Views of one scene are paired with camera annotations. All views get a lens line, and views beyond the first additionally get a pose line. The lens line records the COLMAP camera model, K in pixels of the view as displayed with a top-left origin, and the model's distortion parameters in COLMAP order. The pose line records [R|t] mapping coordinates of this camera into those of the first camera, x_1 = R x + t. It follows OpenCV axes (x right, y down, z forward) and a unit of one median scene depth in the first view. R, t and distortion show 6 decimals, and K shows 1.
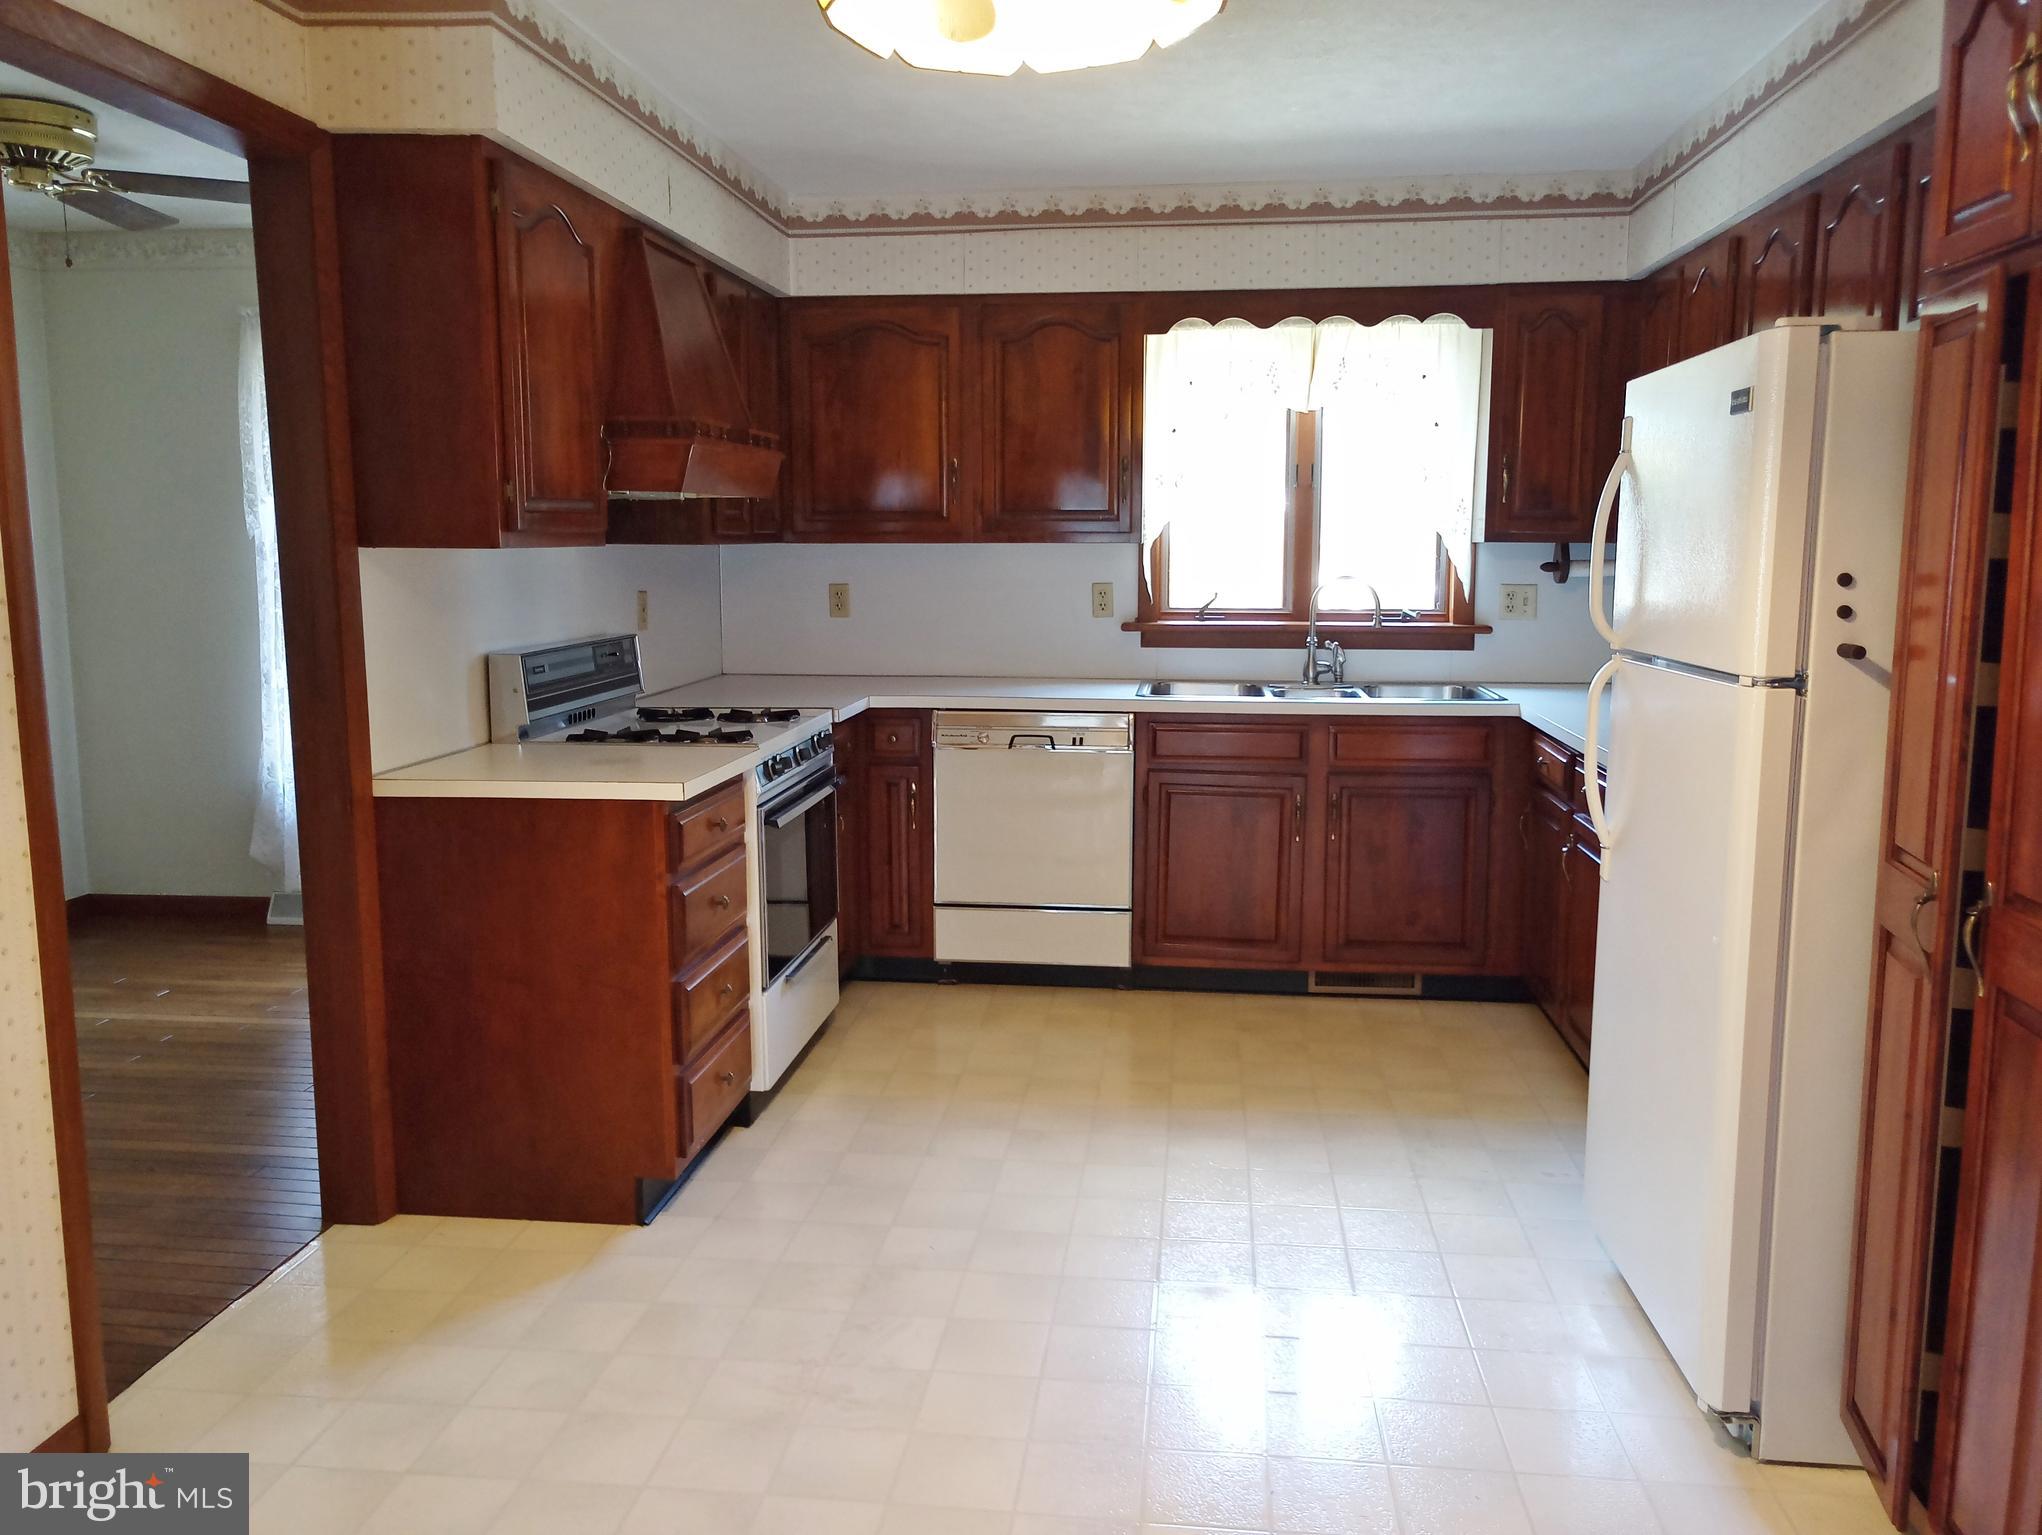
lens RADIAL K [[1572.8, 0, 1026.7], [0, 1572.8, 771.0], [0, 0, 1]] dist [0.022908, 0.004329]
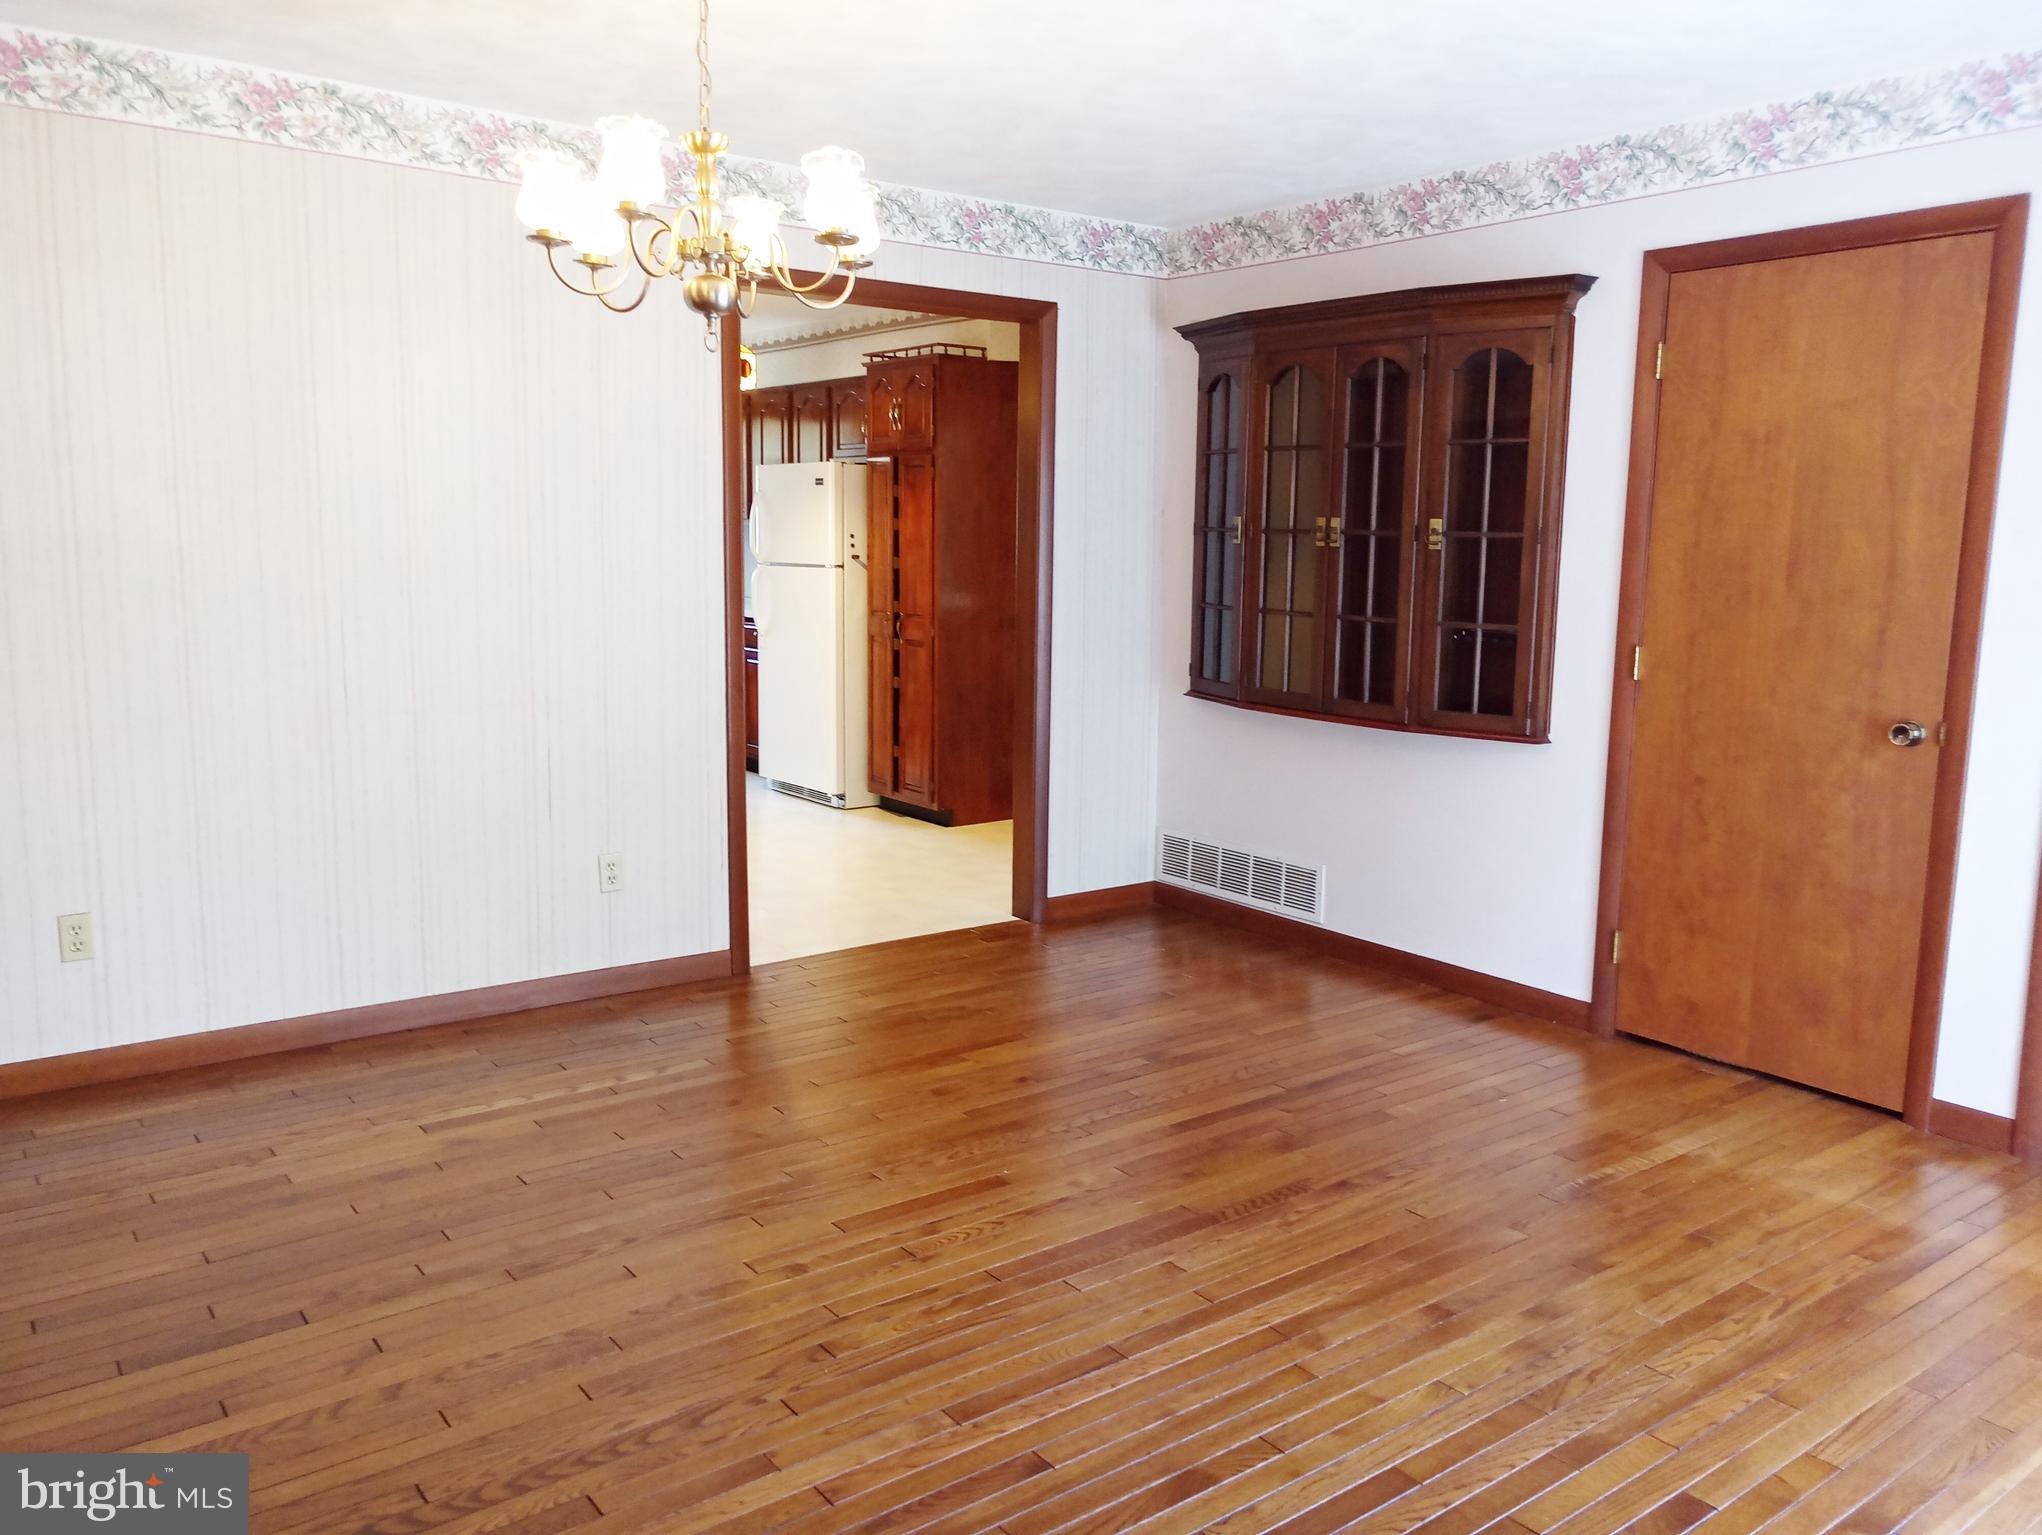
lens RADIAL K [[1572.8, 0, 1020.7], [0, 1572.8, 765.5], [0, 0, 1]] dist [0.022908, 0.004329]
pose [[0.725463, -0.090939, 0.682227, -0.846493], [0.083408, 0.995543, 0.044009, 0.135623], [-0.683189, 0.024977, 0.729815, -0.919757]]
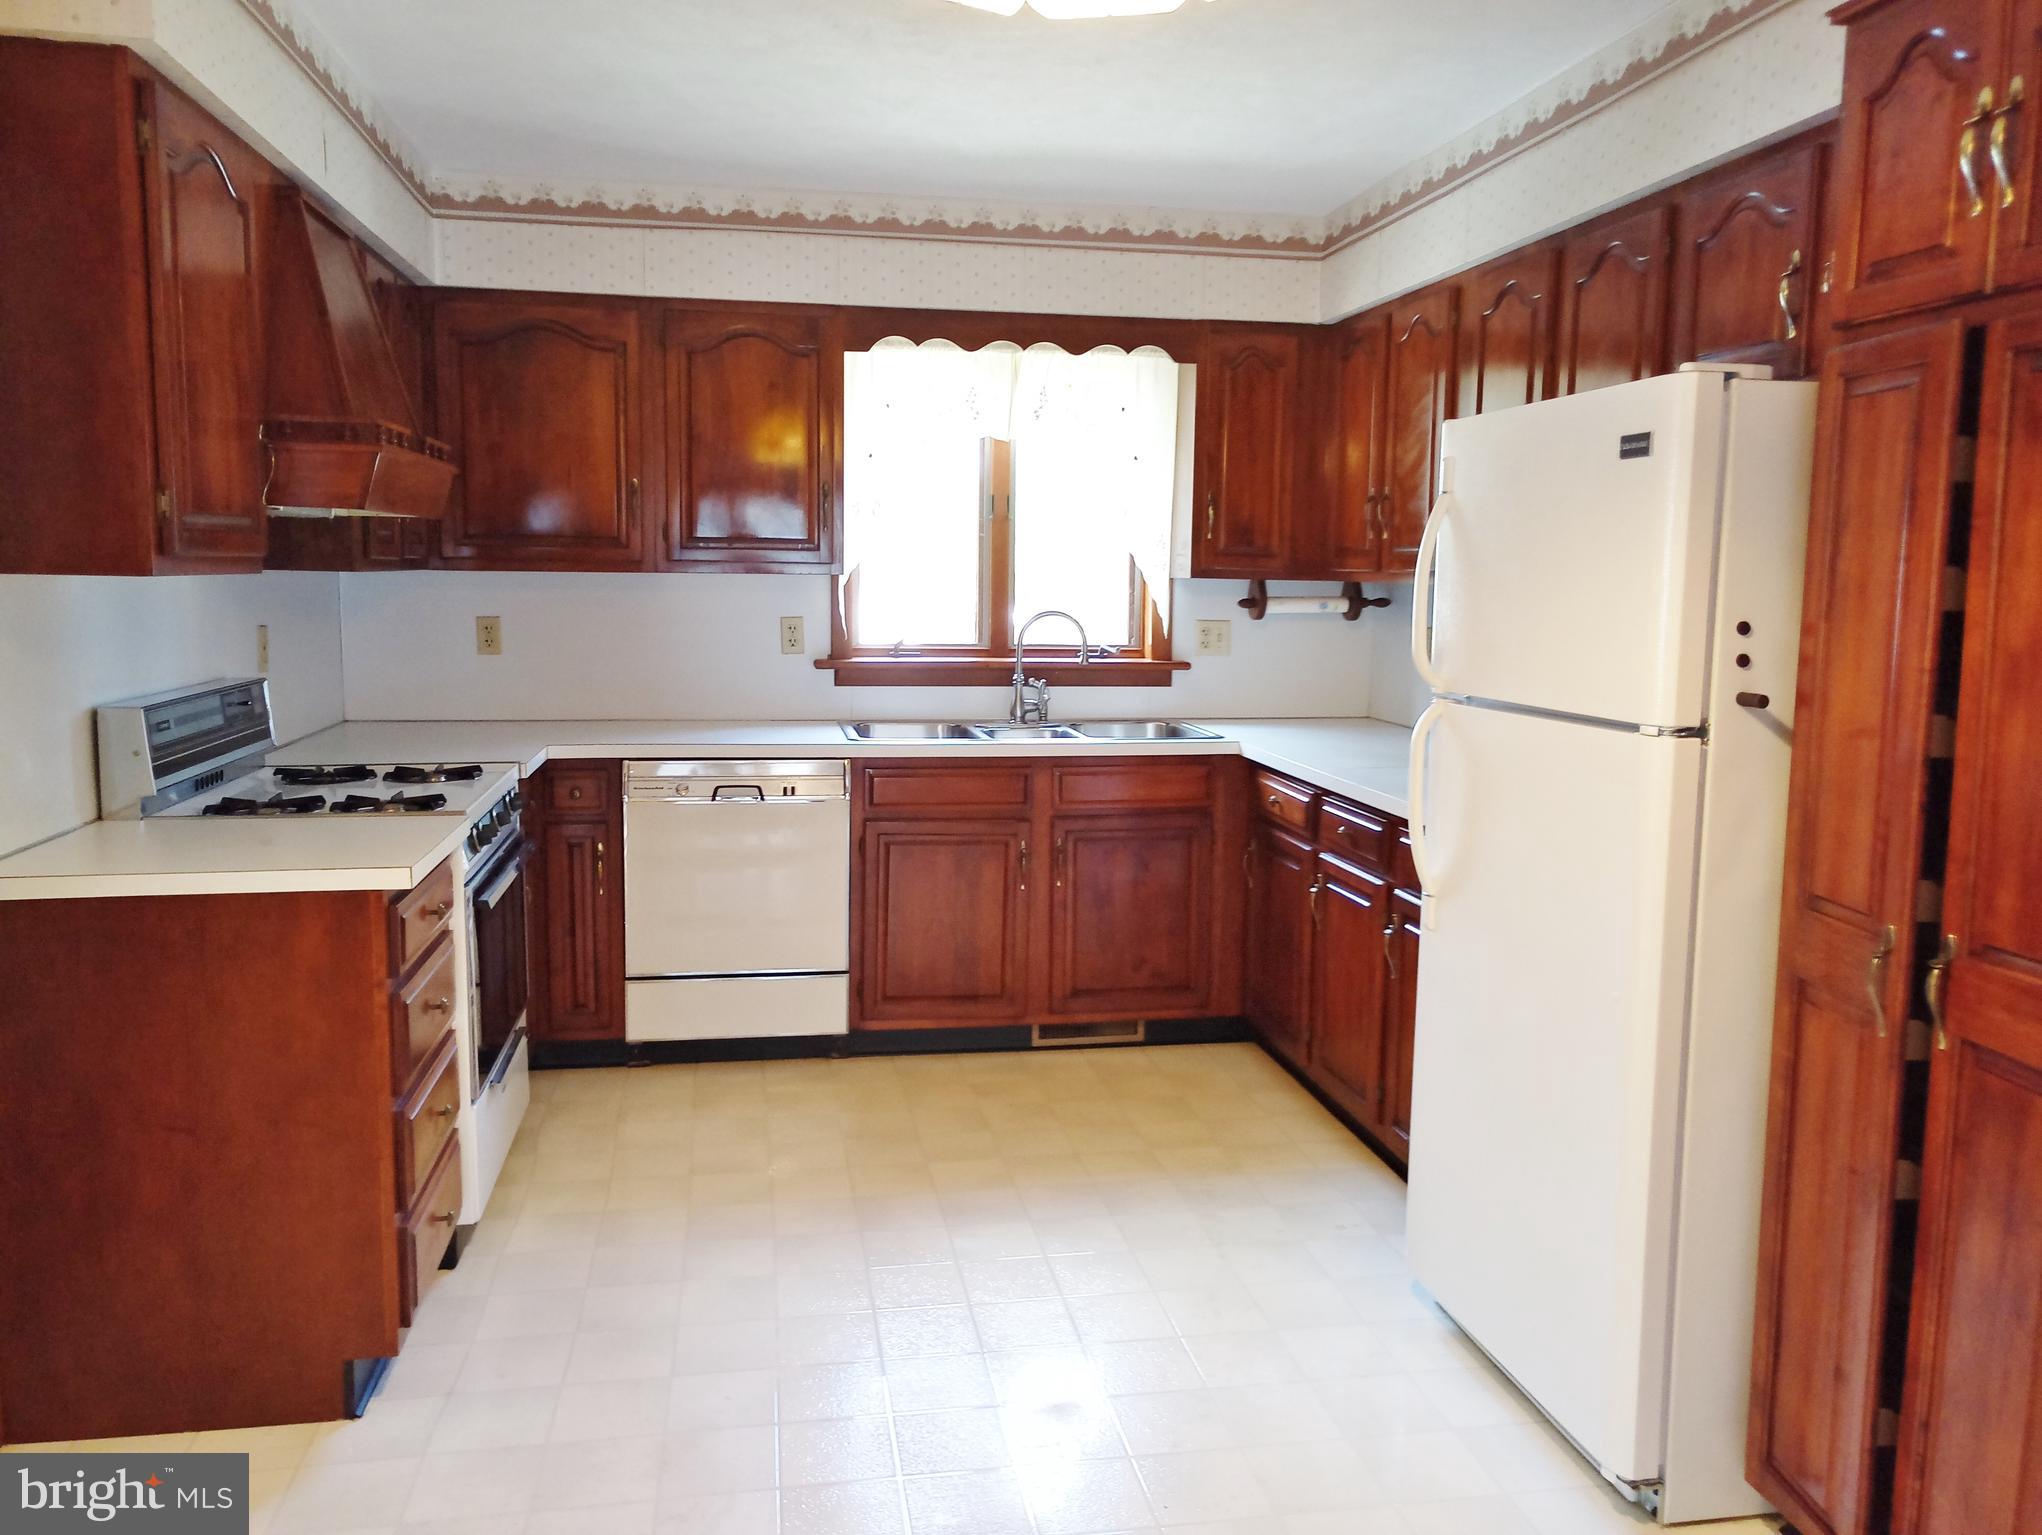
lens RADIAL K [[1572.8, 0, 1017.9], [0, 1572.8, 765.3], [0, 0, 1]] dist [0.022908, 0.004329]
pose [[0.958818, -0.022840, 0.283102, -0.108070], [0.028473, 0.999470, -0.015796, -0.016994], [-0.282592, 0.023206, 0.958960, 0.094523]]
